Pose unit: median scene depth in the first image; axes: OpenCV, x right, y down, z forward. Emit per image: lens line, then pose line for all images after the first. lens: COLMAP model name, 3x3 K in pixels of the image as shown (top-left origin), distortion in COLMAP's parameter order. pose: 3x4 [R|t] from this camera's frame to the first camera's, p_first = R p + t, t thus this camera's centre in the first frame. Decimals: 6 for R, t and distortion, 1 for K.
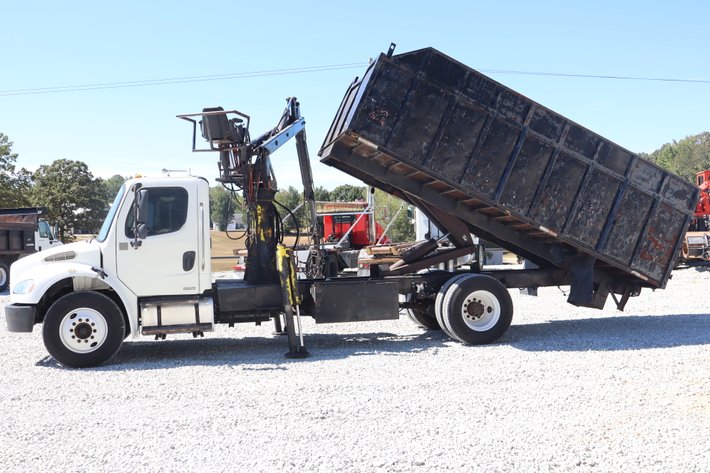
lens RADIAL K [[785.2, 0, 355.0], [0, 785.2, 236.5], [0, 0, 1]] dist [0.024184, 0.013451]
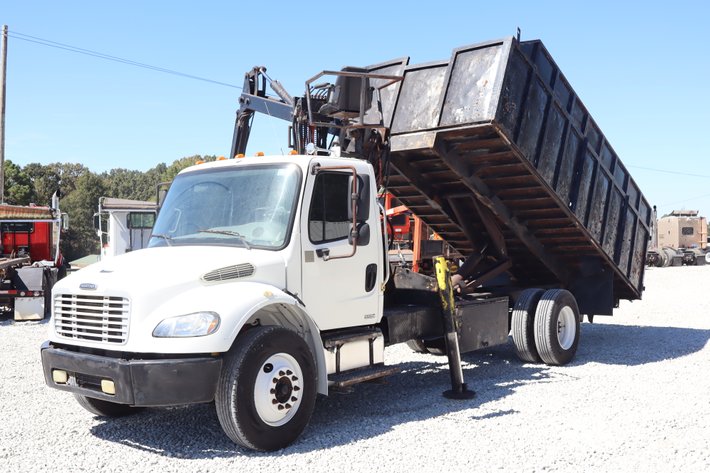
lens RADIAL K [[785.2, 0, 355.0], [0, 785.2, 236.5], [0, 0, 1]] dist [0.024184, 0.013451]
pose [[0.771581, 0.023492, 0.635697, -0.675888], [-0.008514, 0.999610, -0.026607, 0.012983], [-0.636074, 0.015118, 0.771480, 0.460386]]
